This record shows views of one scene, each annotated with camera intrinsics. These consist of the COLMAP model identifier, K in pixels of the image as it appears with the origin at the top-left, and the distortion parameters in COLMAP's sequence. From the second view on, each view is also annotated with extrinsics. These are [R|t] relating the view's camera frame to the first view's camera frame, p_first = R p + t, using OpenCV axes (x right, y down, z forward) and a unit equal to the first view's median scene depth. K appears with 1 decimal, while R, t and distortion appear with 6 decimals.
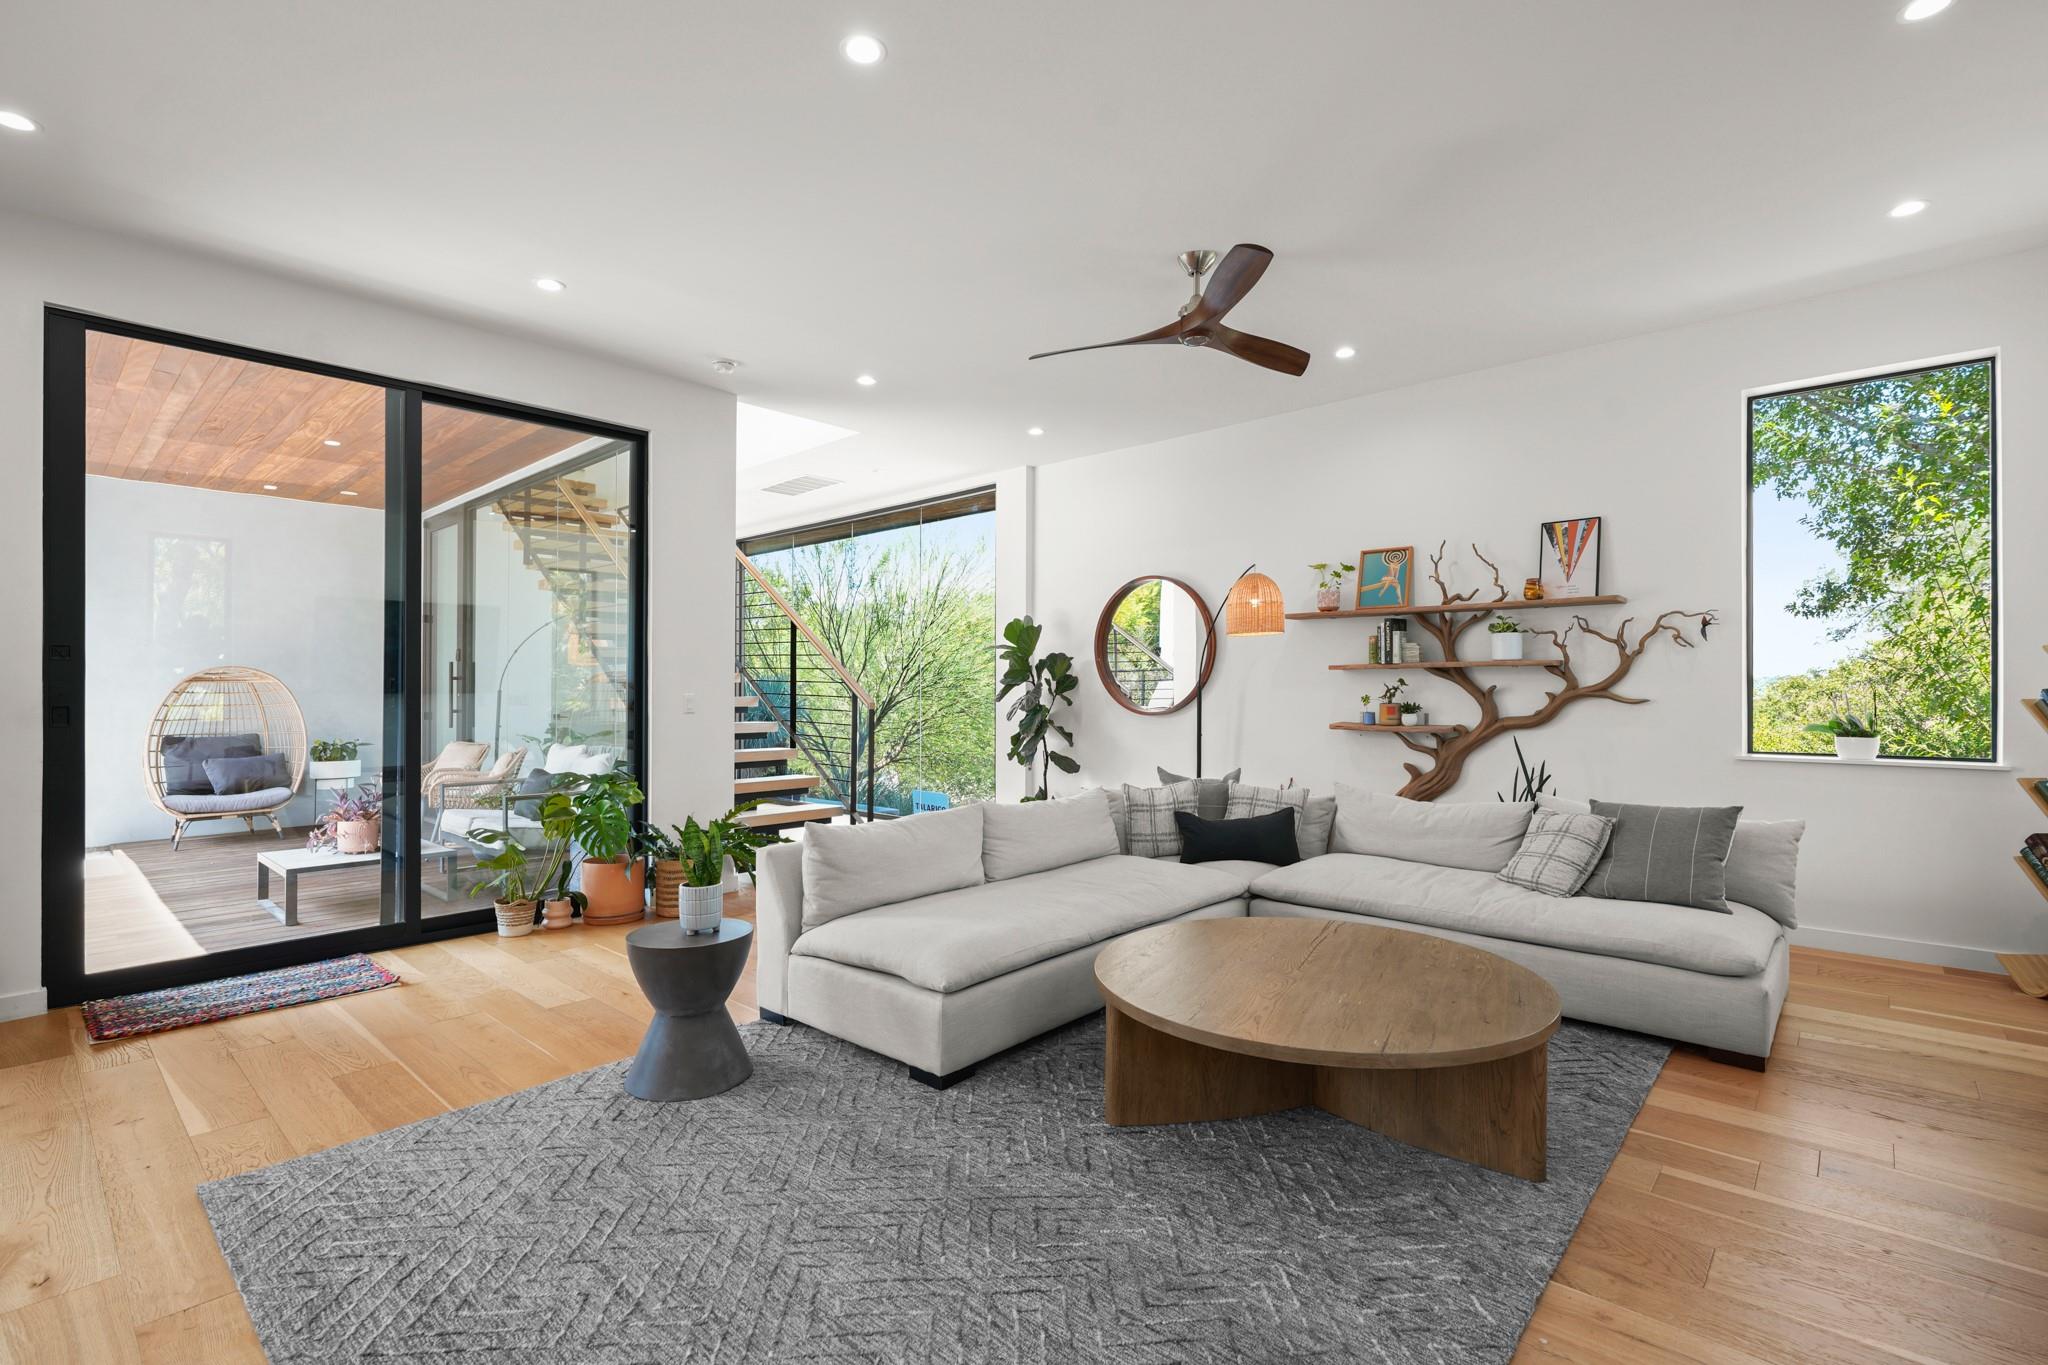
lens RADIAL K [[928.9, 0, 1029.4], [0, 928.9, 685.5], [0, 0, 1]] dist [-0.000044, -0.000105]
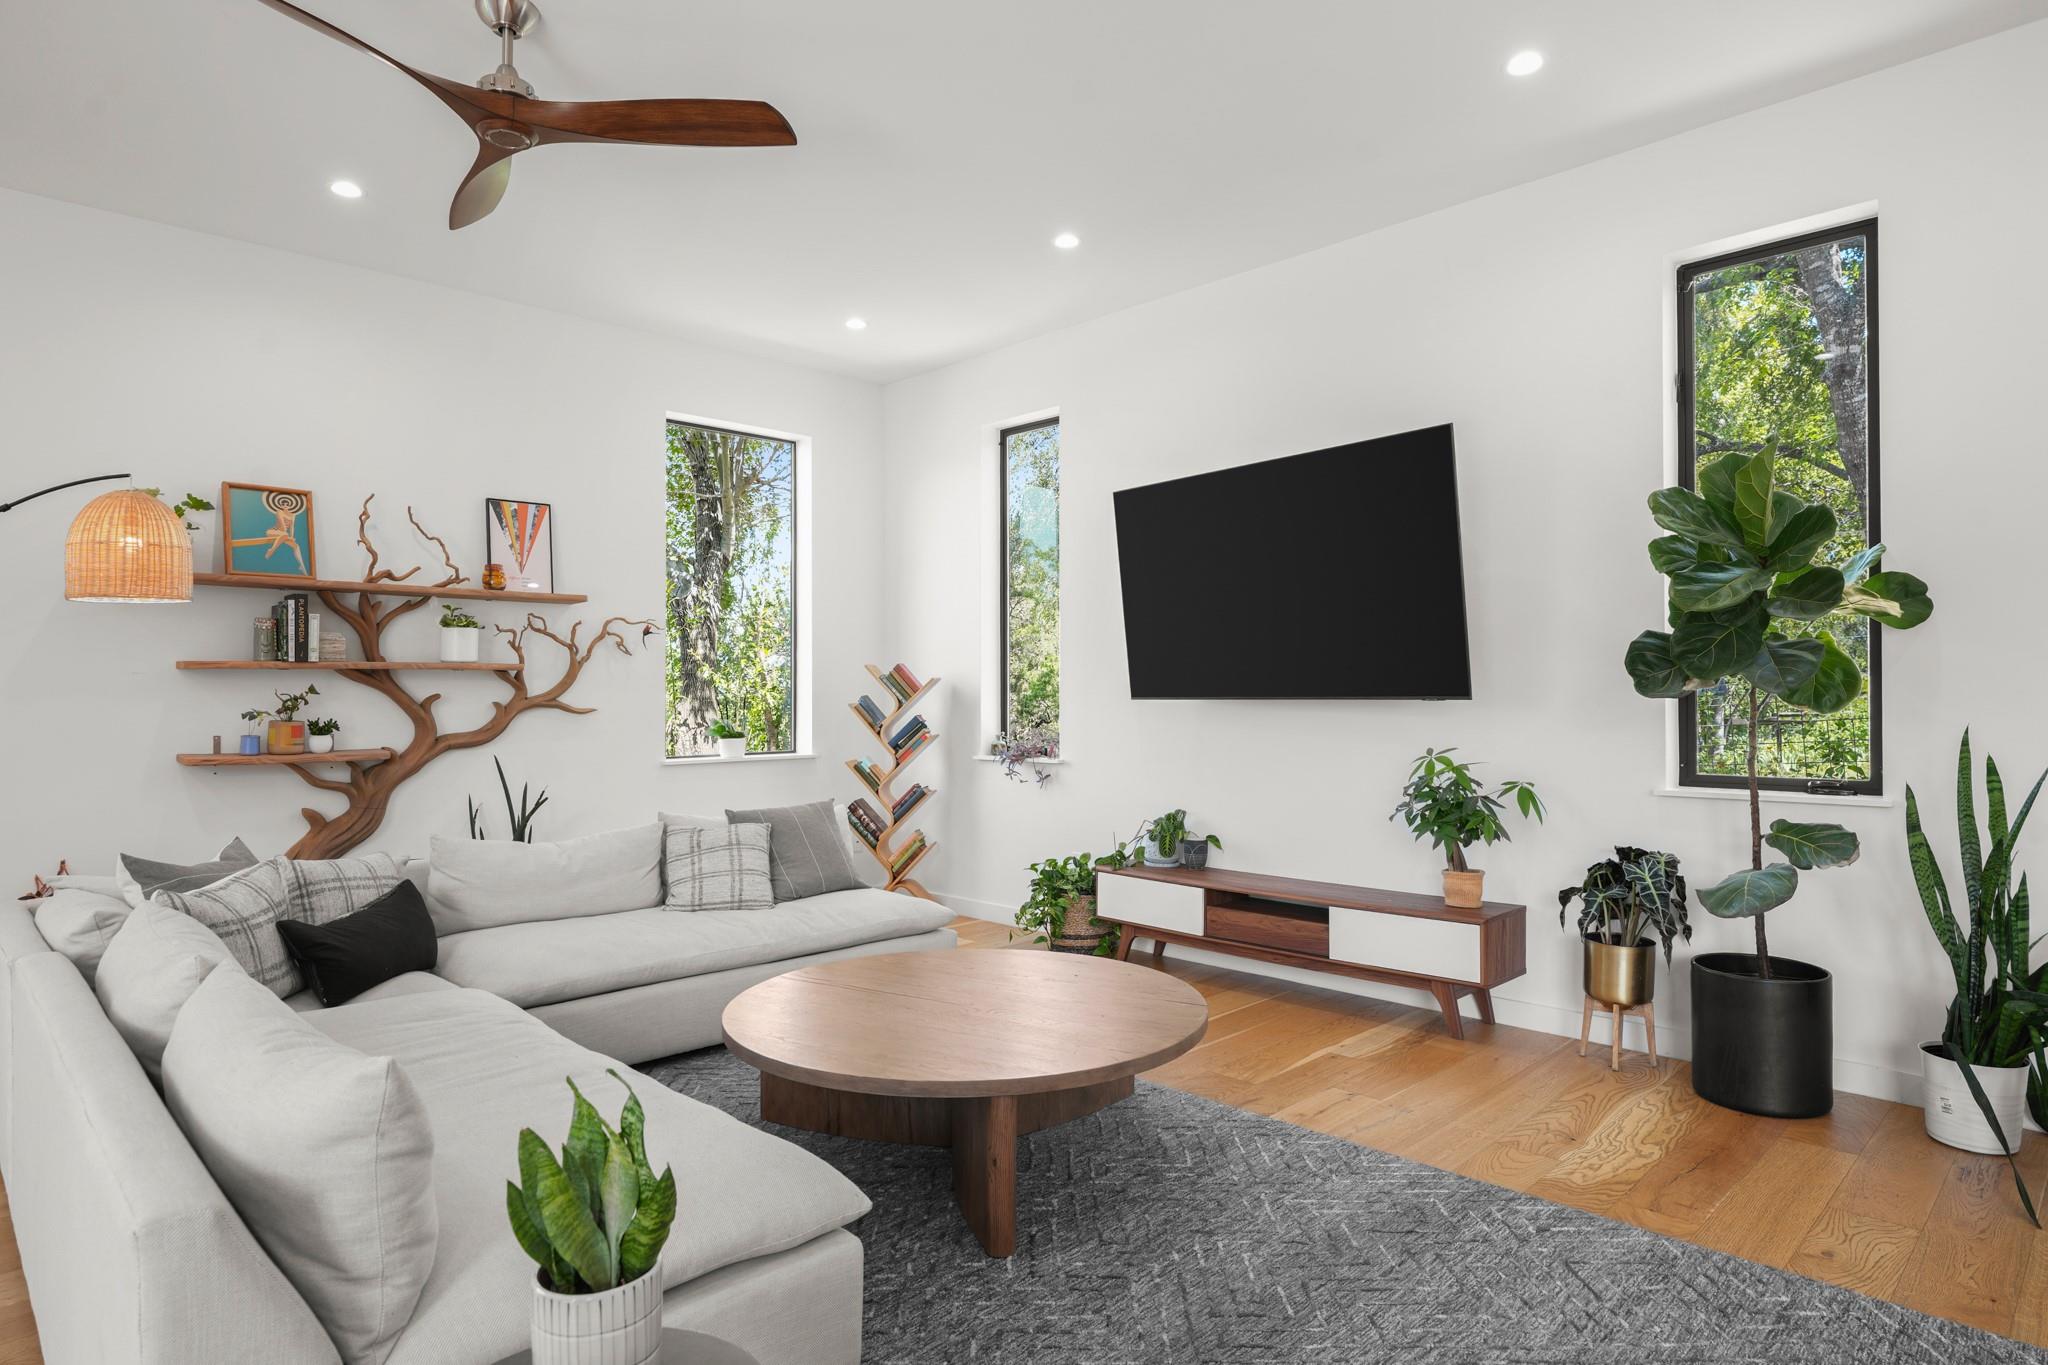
lens RADIAL K [[1149.3, 0, 1014.2], [0, 1149.3, 687.7], [0, 0, 1]] dist [0.000475, -0.000700]
pose [[0.063940, 0.007658, 0.997924, -0.441572], [0.004168, 0.999960, -0.007941, 0.004280], [-0.997945, 0.004667, 0.063905, 0.474234]]
